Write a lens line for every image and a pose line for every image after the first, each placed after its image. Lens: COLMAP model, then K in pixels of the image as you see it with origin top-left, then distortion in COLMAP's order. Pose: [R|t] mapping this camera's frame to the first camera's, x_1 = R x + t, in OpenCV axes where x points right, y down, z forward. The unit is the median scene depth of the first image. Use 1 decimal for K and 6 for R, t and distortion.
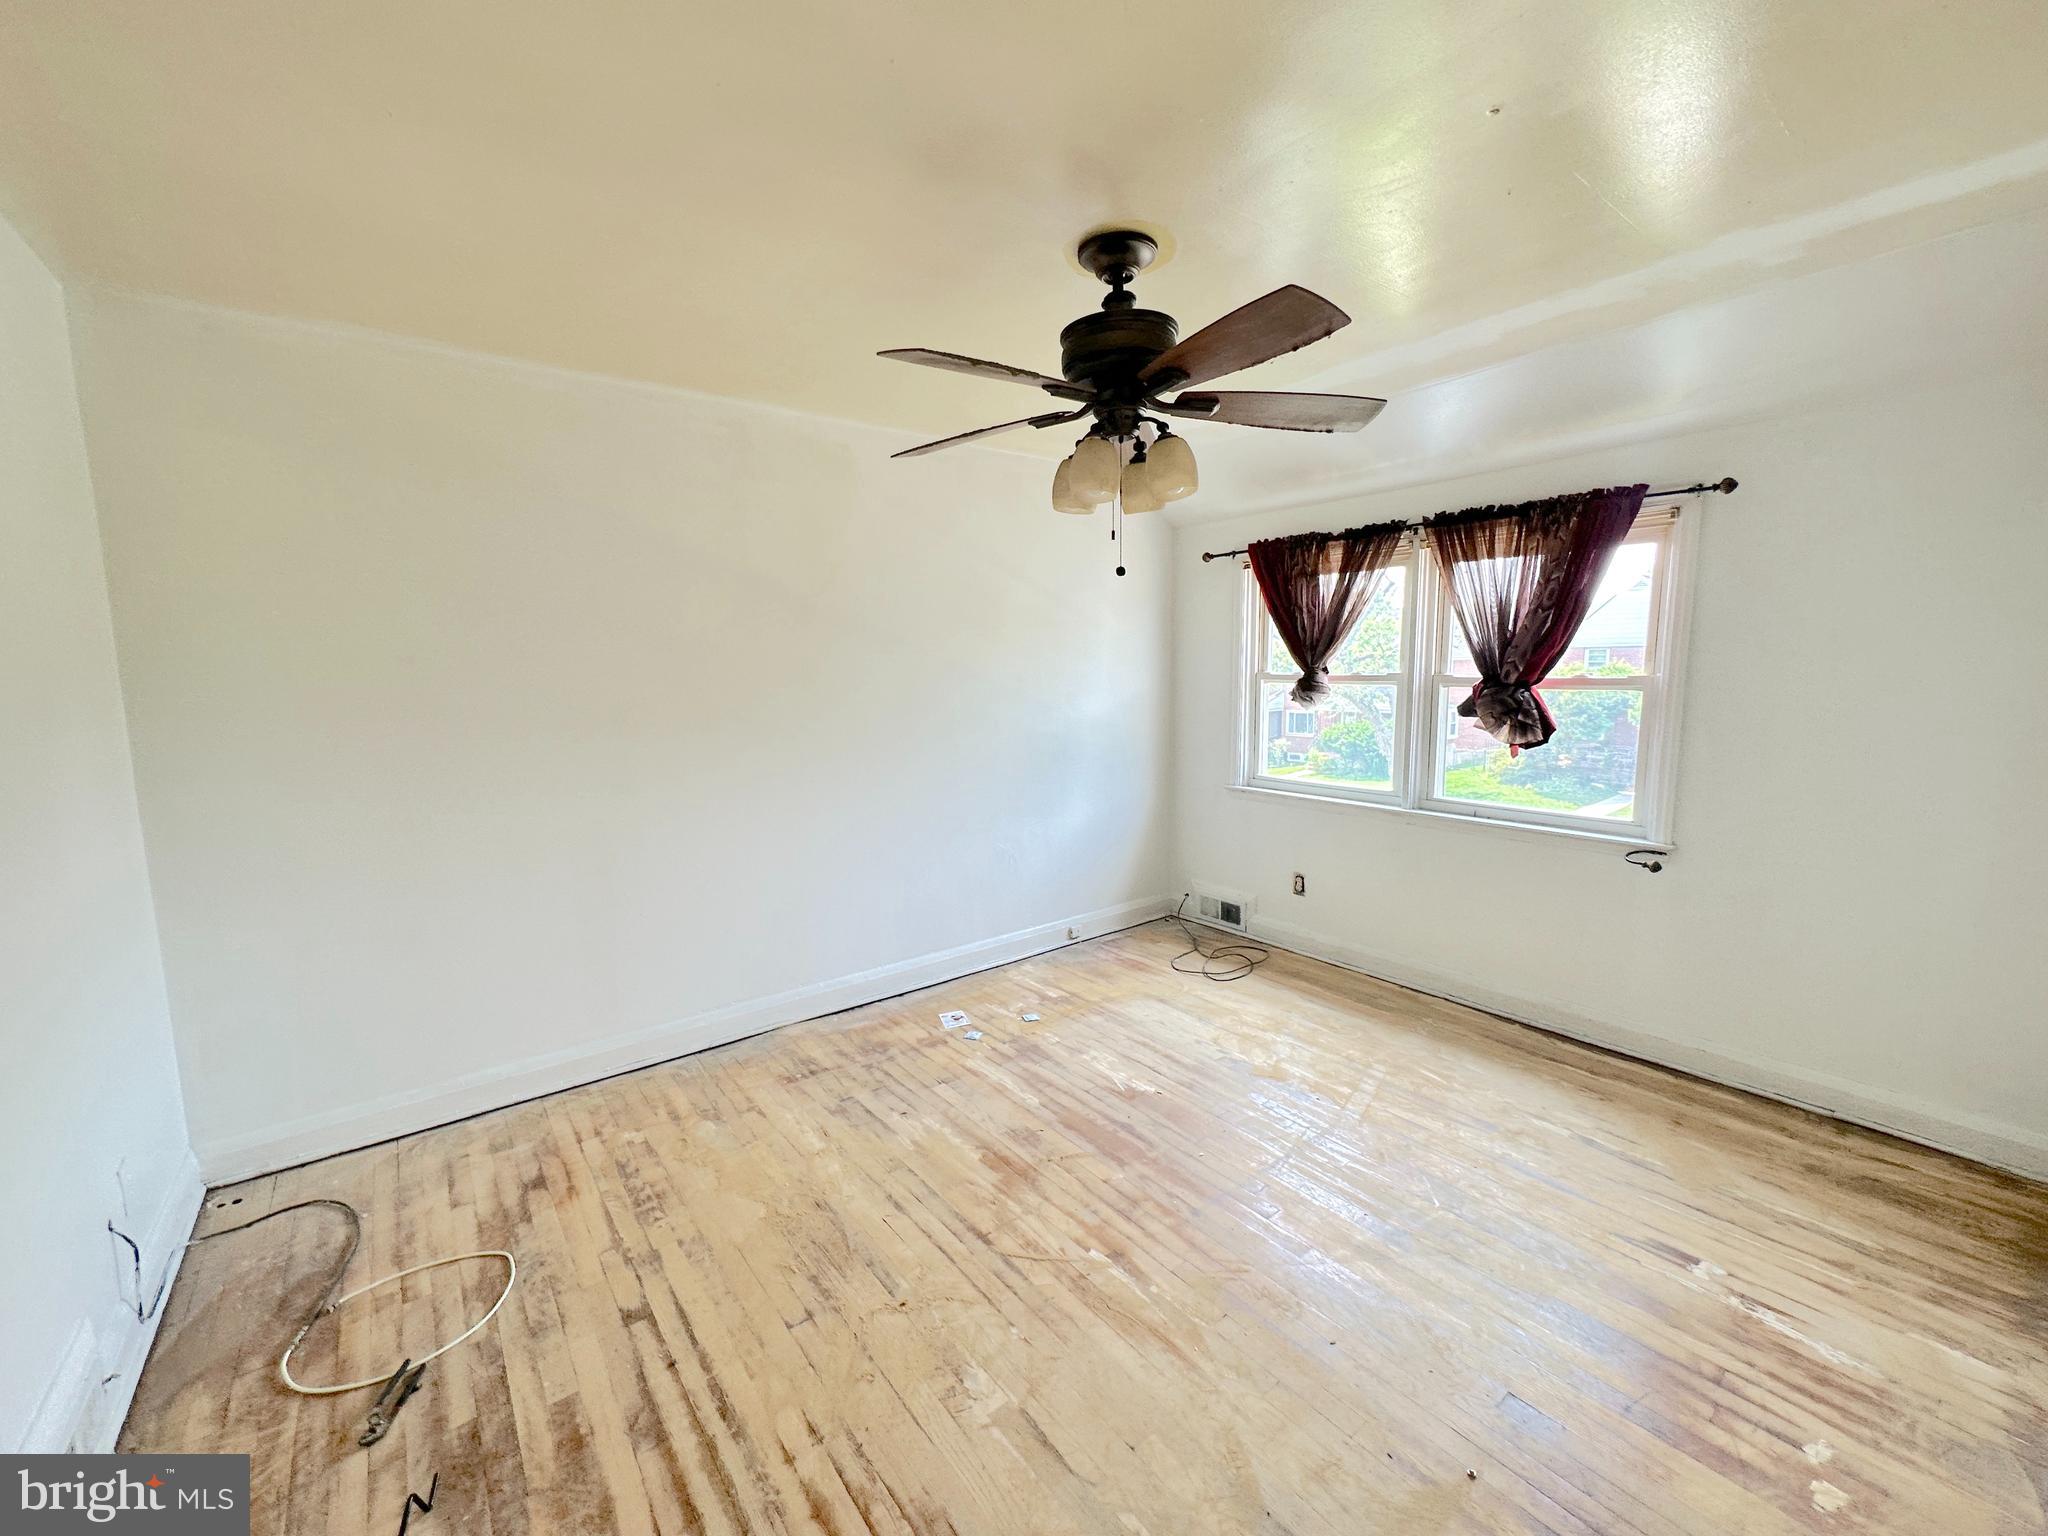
lens RADIAL K [[815.6, 0, 1024.0], [0, 815.6, 768.0], [0, 0, 1]] dist [-0.001999, 0.000148]
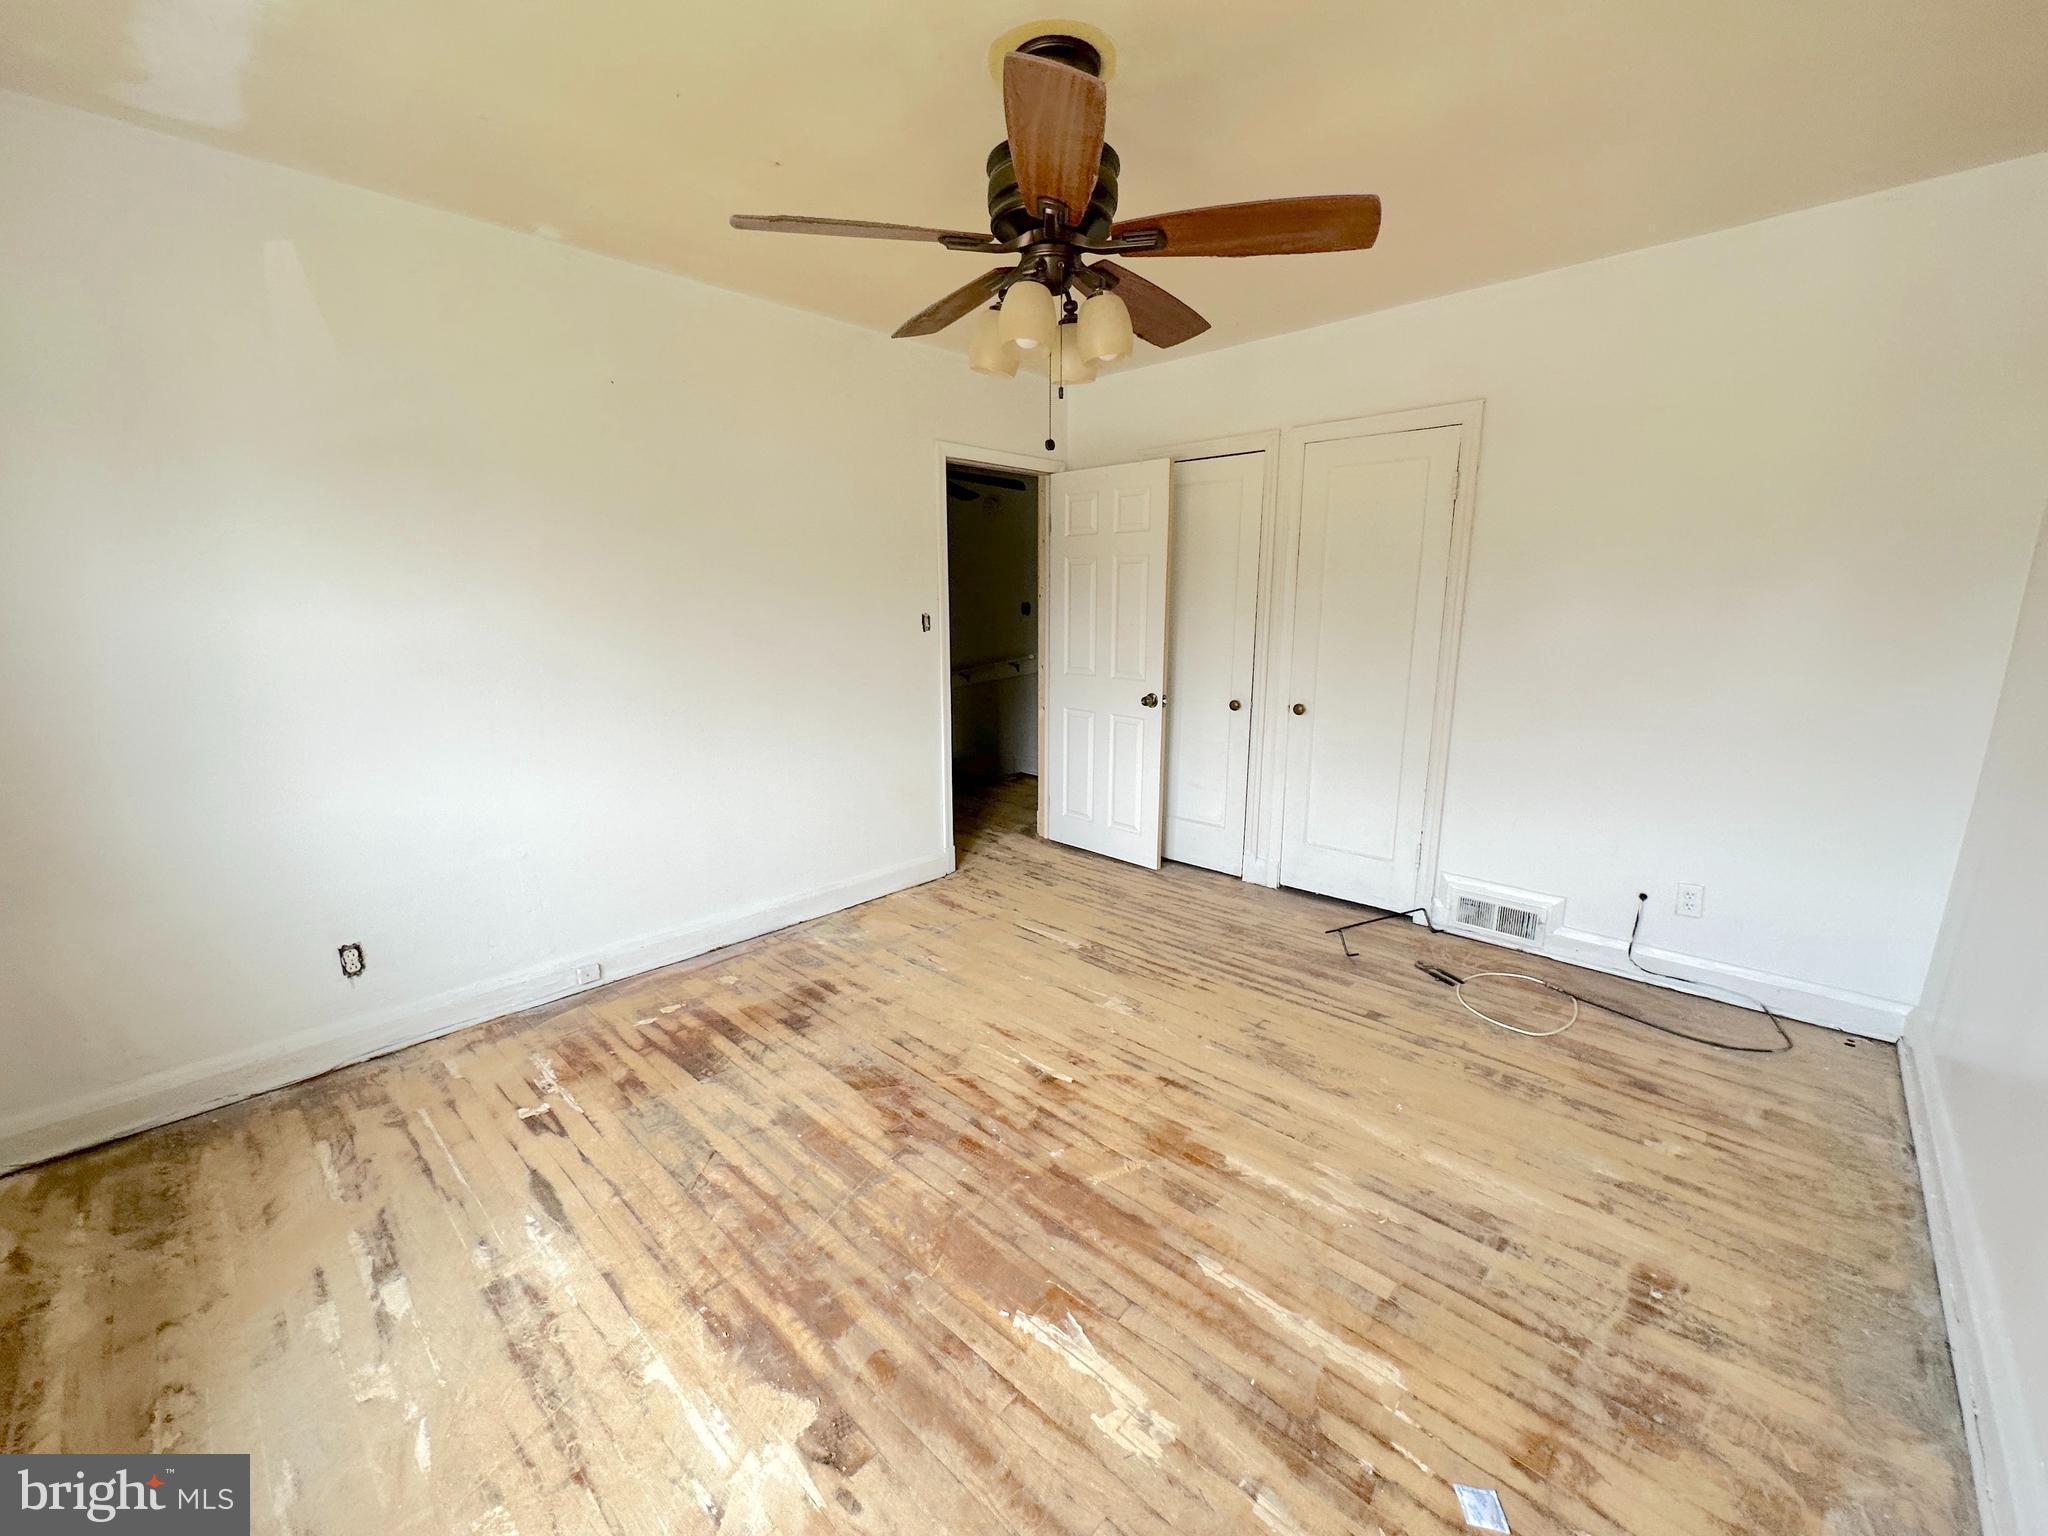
lens RADIAL K [[815.6, 0, 1024.0], [0, 815.6, 768.0], [0, 0, 1]] dist [-0.001999, 0.000148]
pose [[-0.986747, 0.054298, -0.152910, 0.258010], [0.000164, 0.942683, 0.333690, -0.171802], [0.162265, 0.329242, -0.930199, 1.653340]]
